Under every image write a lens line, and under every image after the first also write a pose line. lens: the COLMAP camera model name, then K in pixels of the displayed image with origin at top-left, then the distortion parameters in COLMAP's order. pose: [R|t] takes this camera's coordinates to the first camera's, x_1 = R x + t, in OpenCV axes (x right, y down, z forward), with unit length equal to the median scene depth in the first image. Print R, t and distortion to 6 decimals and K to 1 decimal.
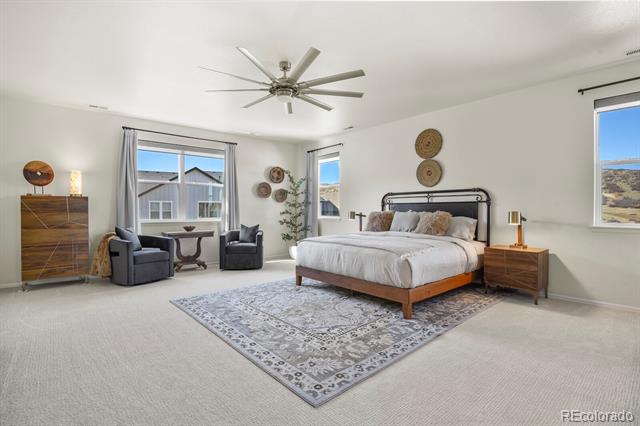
lens RADIAL K [[311.1, 0, 322.7], [0, 311.1, 210.2], [0, 0, 1]] dist [-0.013136, -0.001103]
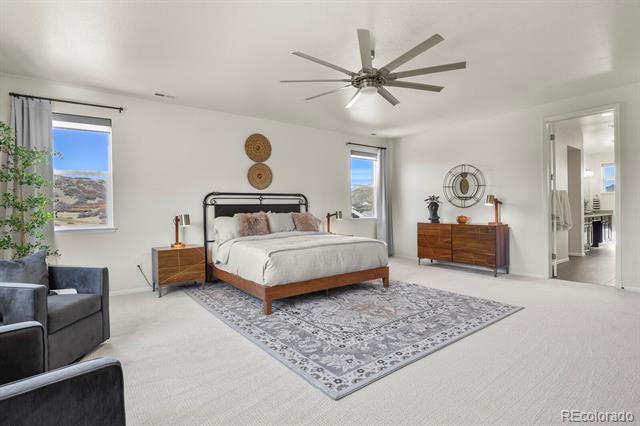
lens RADIAL K [[317.9, 0, 320.0], [0, 317.9, 213.9], [0, 0, 1]] dist [-0.027902, -0.000132]
pose [[0.086116, -0.013850, 0.996189, -0.968276], [0.015206, 0.999805, 0.012586, -0.003809], [-0.996169, 0.014065, 0.086310, 0.965240]]
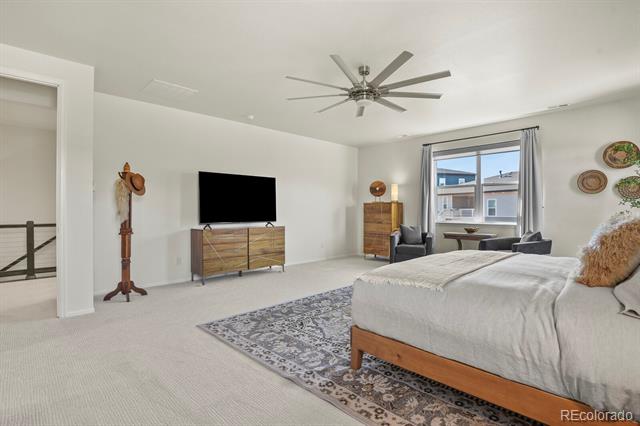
lens RADIAL K [[311.1, 0, 325.9], [0, 311.1, 212.5], [0, 0, 1]] dist [-0.013136, -0.001103]
pose [[0.062395, 0.005216, -0.998038, 0.798498], [-0.000949, 0.999986, 0.005167, -0.004708], [0.998051, 0.000625, 0.062399, 0.734184]]
